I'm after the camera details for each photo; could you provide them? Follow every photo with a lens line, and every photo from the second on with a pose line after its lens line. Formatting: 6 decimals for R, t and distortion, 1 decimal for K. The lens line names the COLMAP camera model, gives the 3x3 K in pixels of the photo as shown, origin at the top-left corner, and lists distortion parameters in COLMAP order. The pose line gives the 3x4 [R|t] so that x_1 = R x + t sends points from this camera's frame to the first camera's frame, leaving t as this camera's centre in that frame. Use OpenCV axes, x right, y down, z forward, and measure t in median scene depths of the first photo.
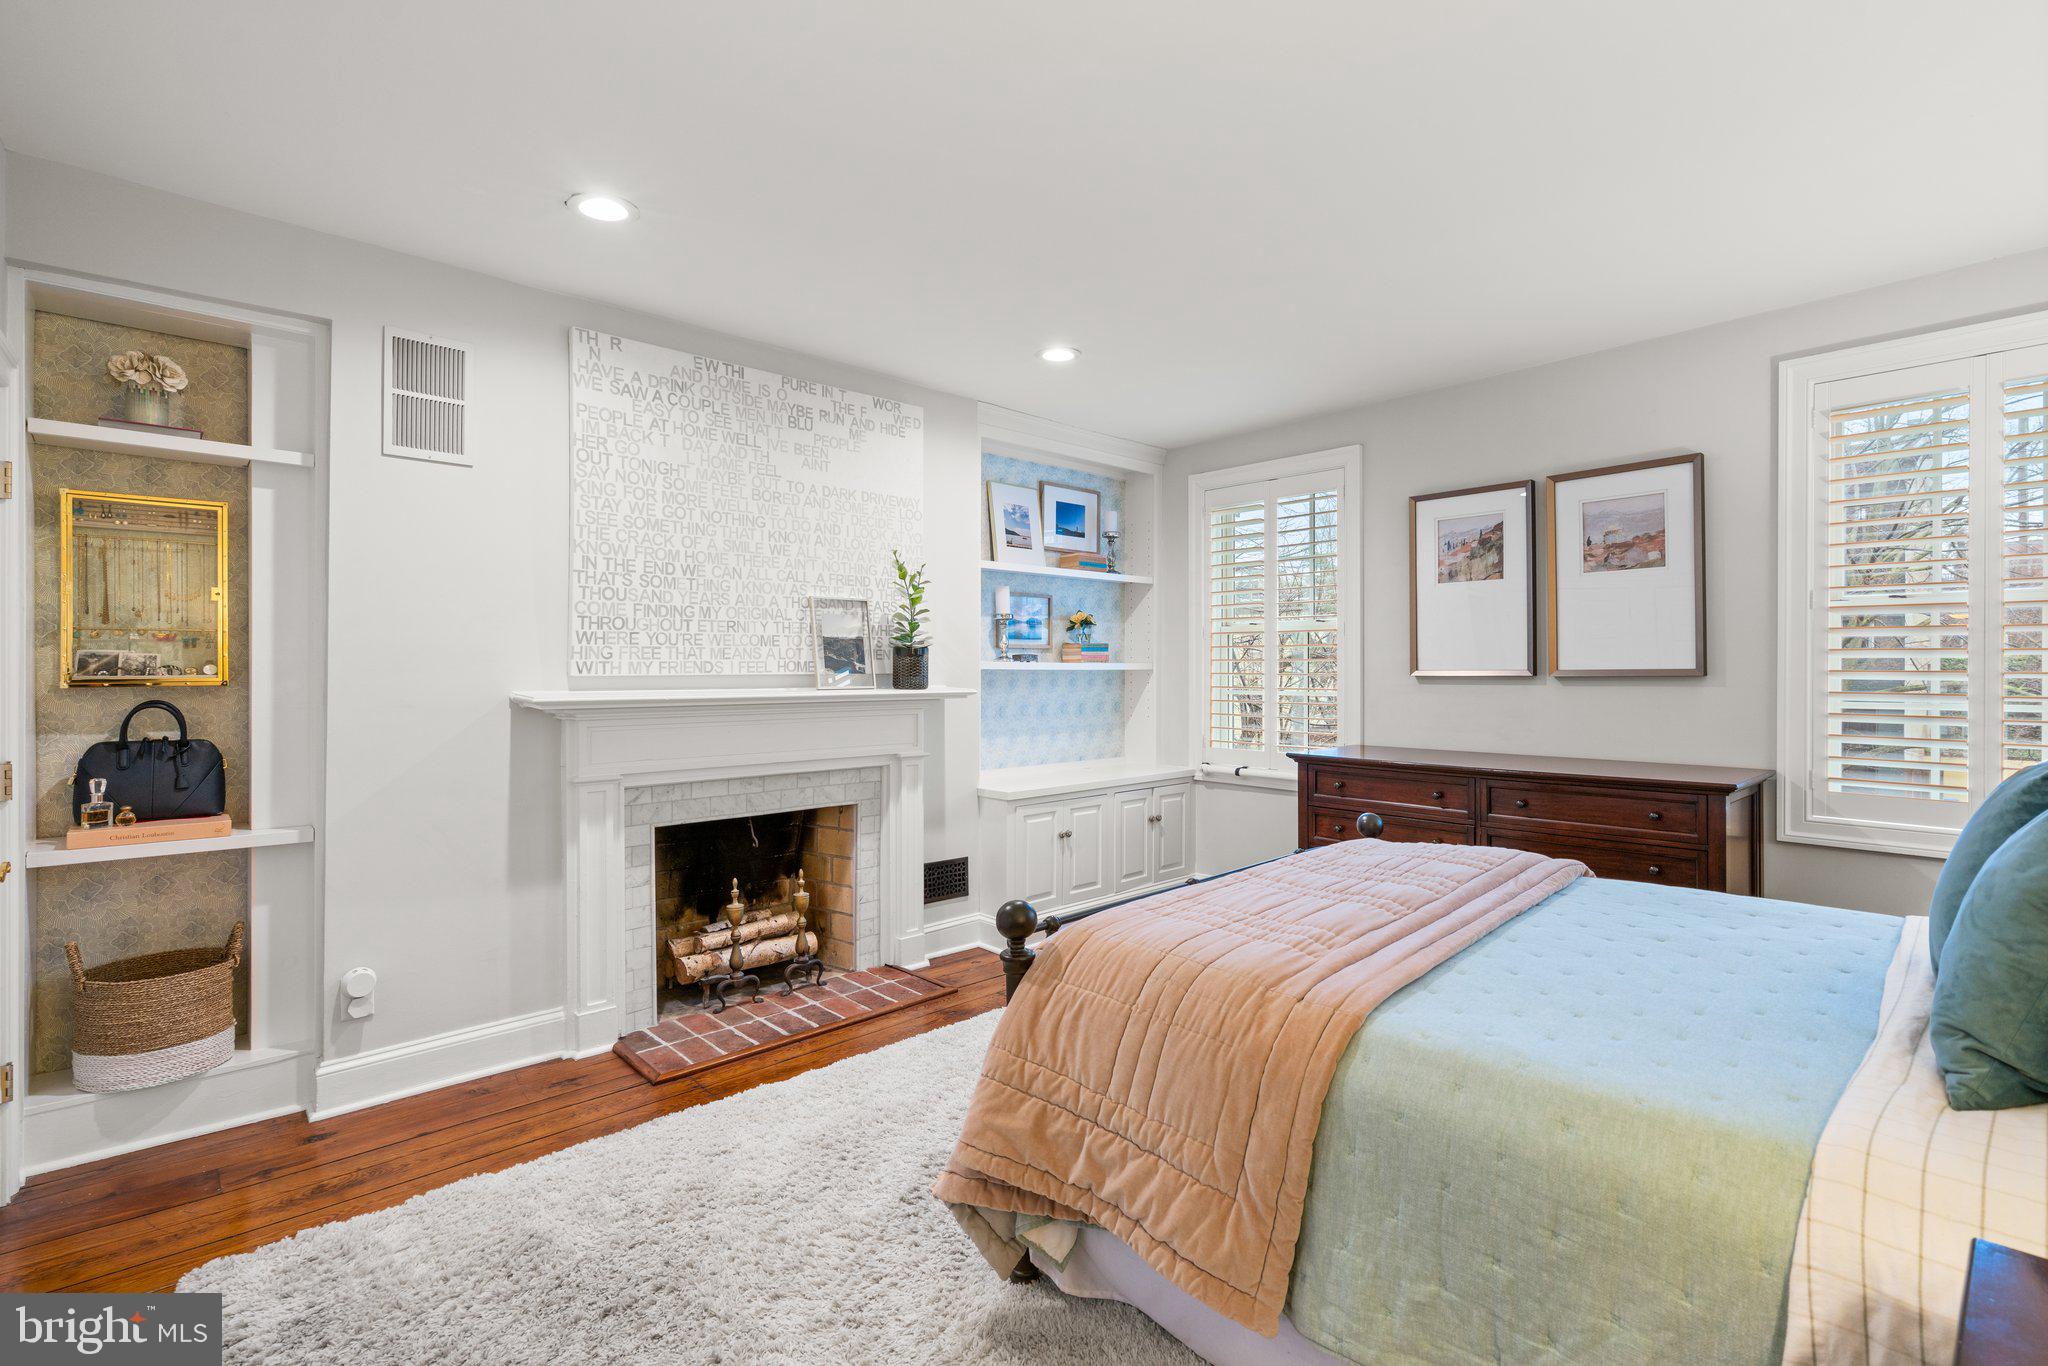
lens RADIAL K [[918.7, 0, 1026.4], [0, 918.7, 673.2], [0, 0, 1]] dist [-0.007016, 0.004045]
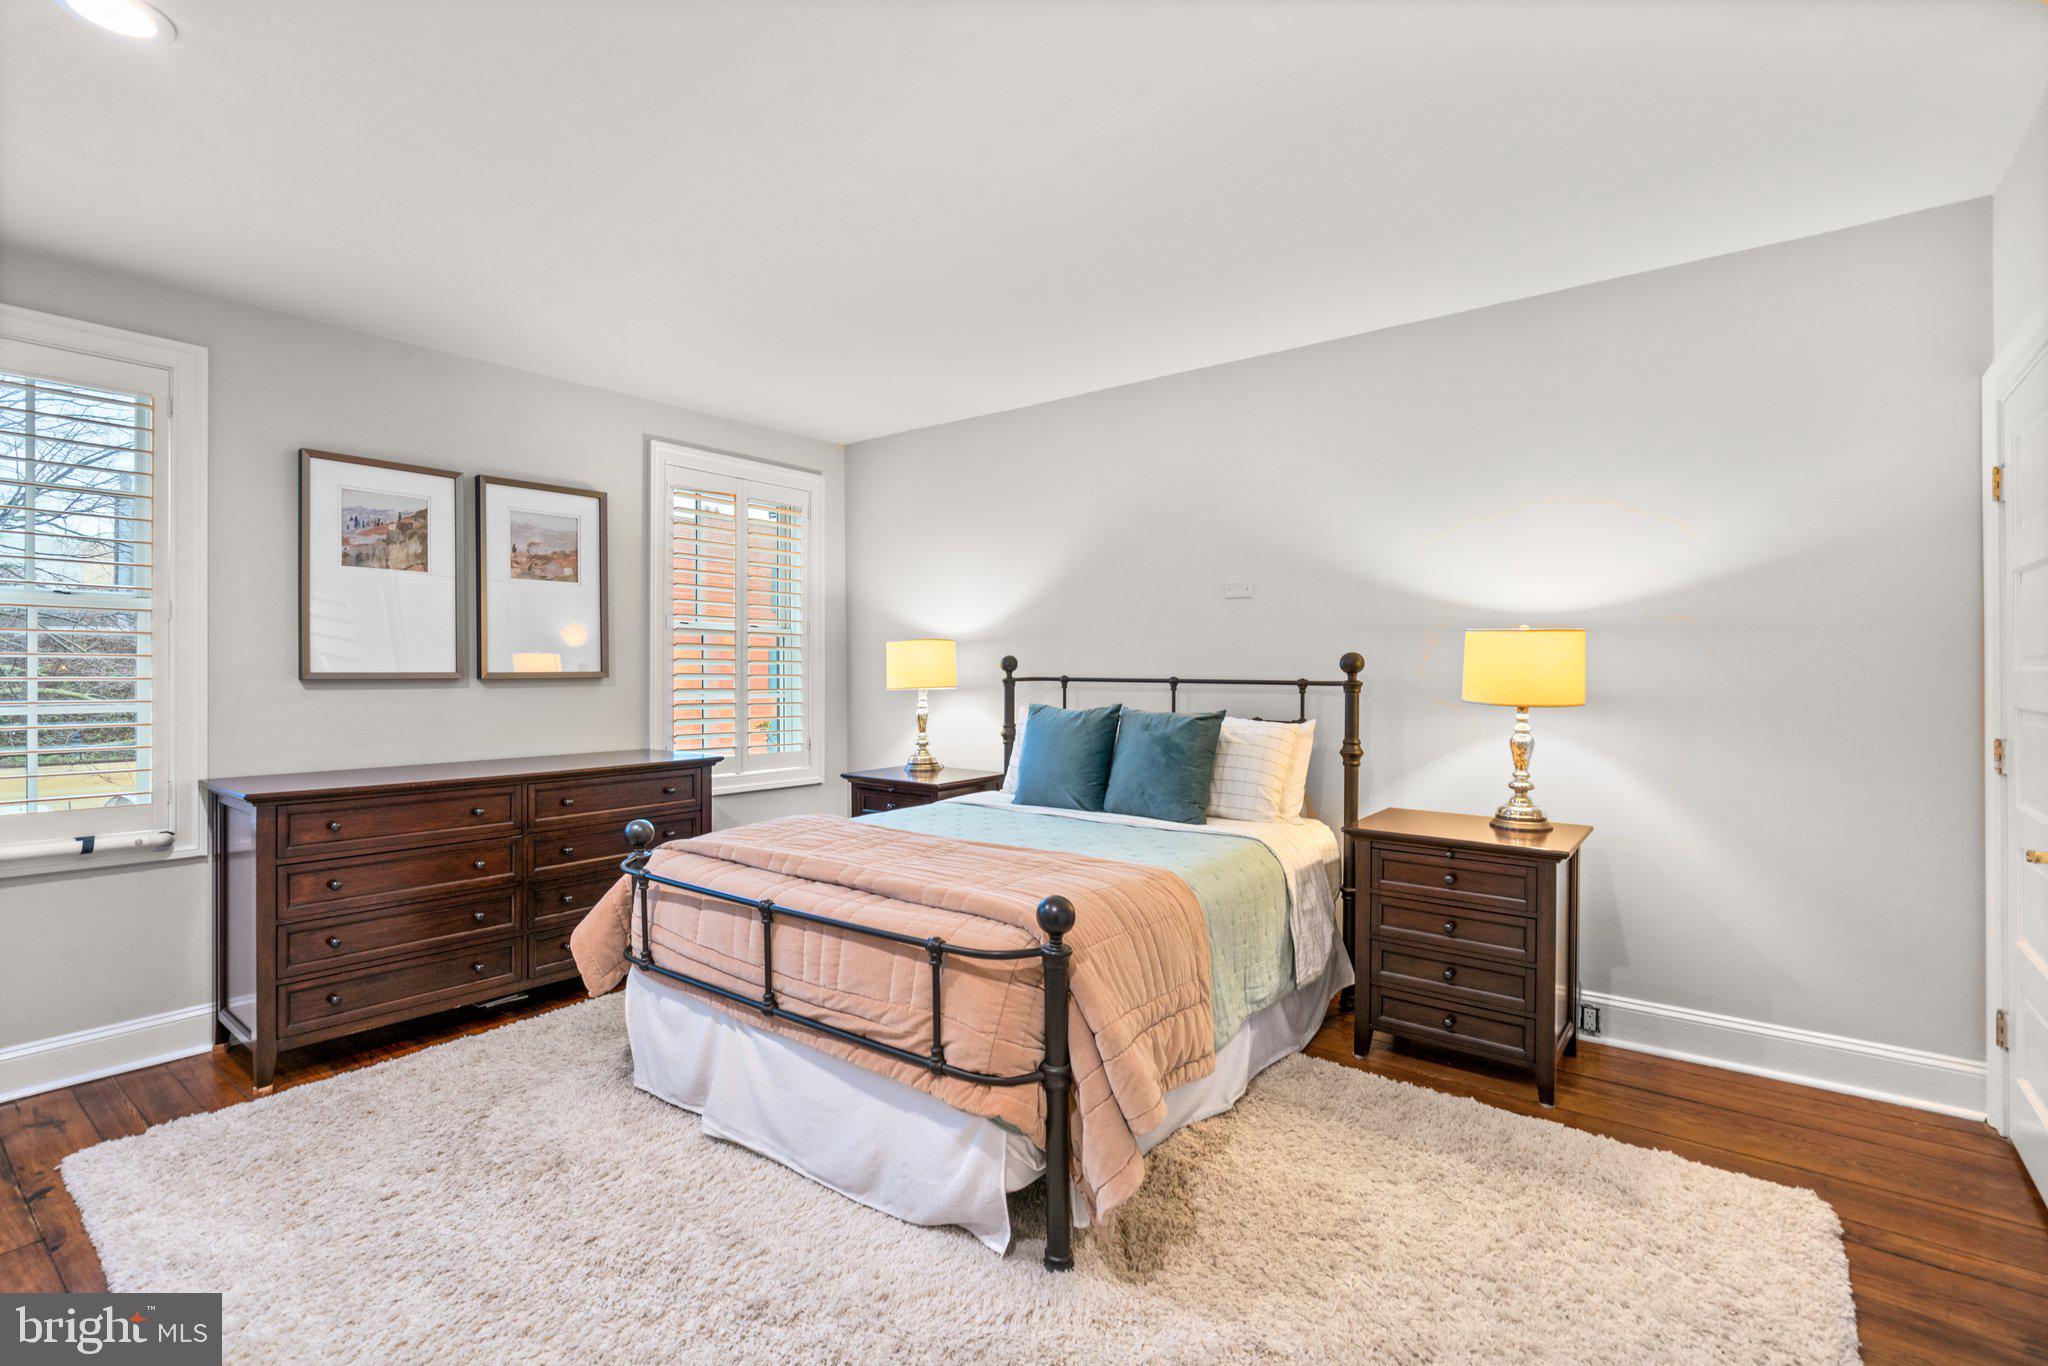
lens RADIAL K [[918.7, 0, 1023.9], [0, 918.7, 677.3], [0, 0, 1]] dist [-0.007016, 0.004045]
pose [[-0.145244, -0.002645, 0.989392, -0.486074], [0.003663, 0.999988, 0.003211, 0.001098], [-0.989389, 0.004091, -0.145233, 0.564225]]
